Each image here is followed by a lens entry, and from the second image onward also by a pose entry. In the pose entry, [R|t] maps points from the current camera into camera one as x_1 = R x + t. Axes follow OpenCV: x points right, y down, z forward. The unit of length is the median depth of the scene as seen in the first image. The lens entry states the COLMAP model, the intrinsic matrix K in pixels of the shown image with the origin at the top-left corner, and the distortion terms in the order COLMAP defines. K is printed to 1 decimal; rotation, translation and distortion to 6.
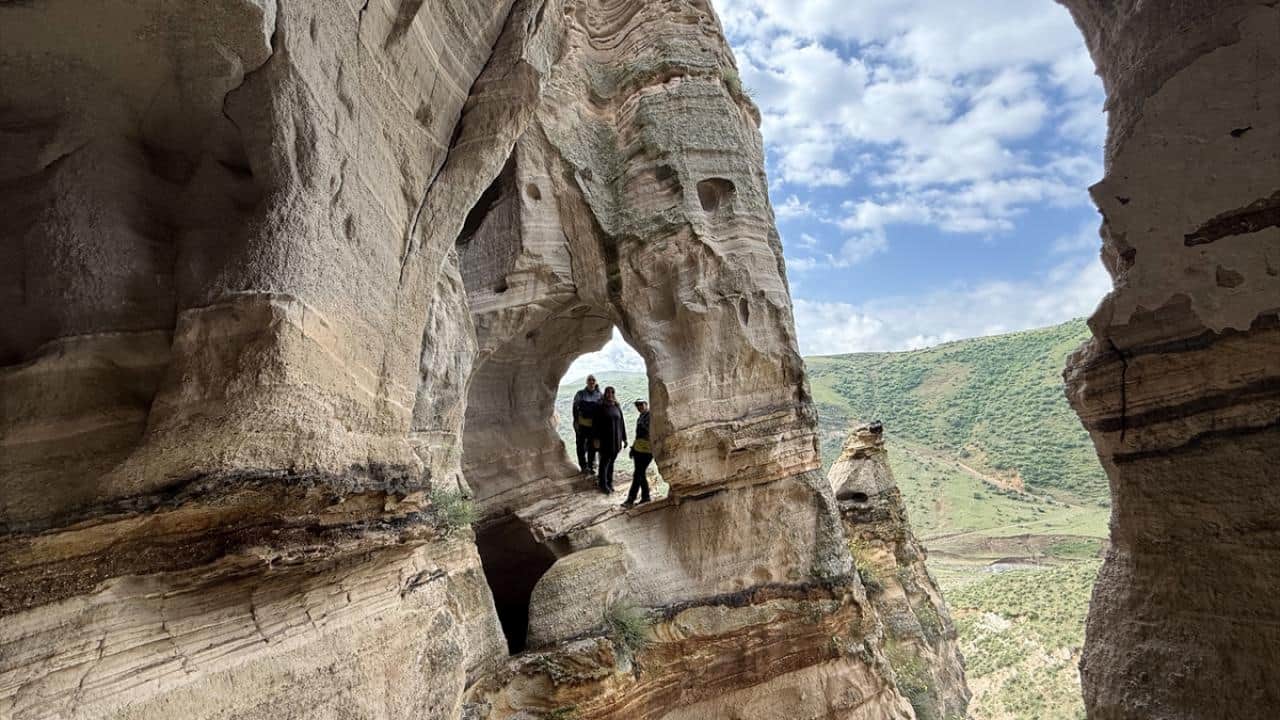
lens RADIAL K [[508.9, 0, 636.3], [0, 508.9, 358.2], [0, 0, 1]] dist [-0.001478, -0.000016]
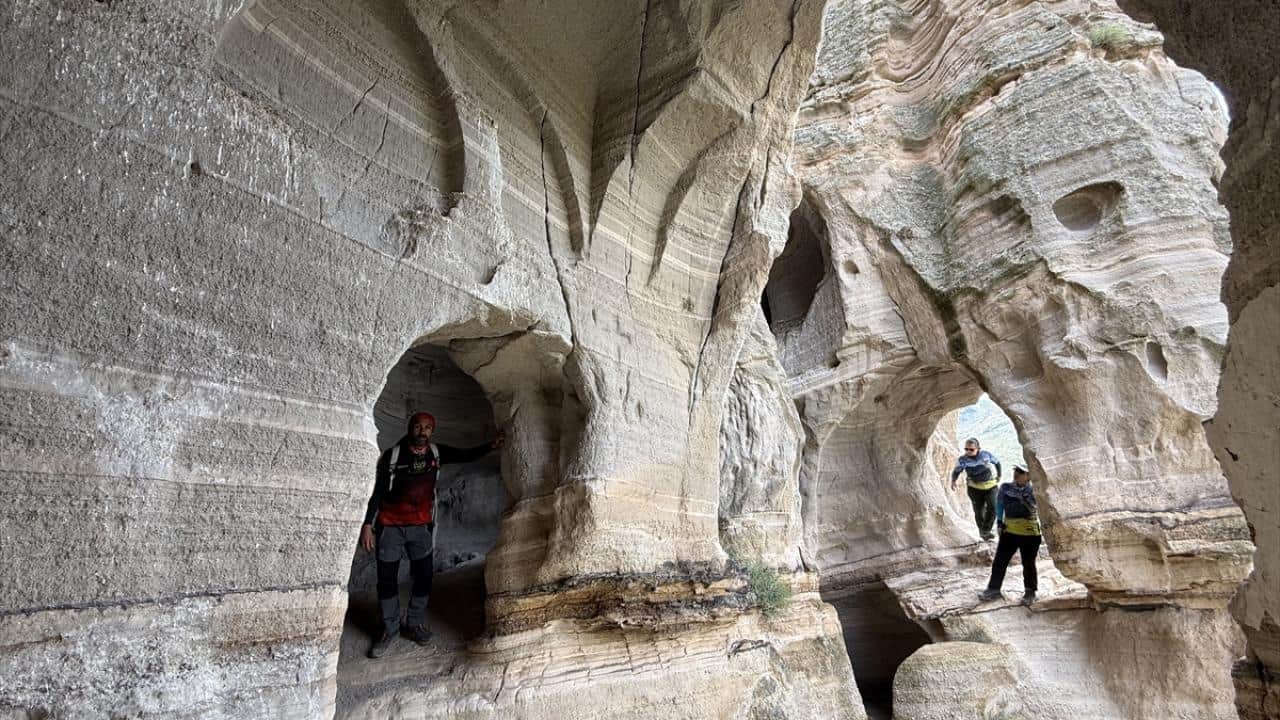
lens RADIAL K [[508.9, 0, 636.3], [0, 508.9, 358.2], [0, 0, 1]] dist [-0.001478, -0.000016]
pose [[0.690047, -0.126951, -0.712544, 0.211131], [0.103314, 0.991692, -0.076633, -0.113154], [0.716353, -0.020736, 0.697430, -0.031332]]
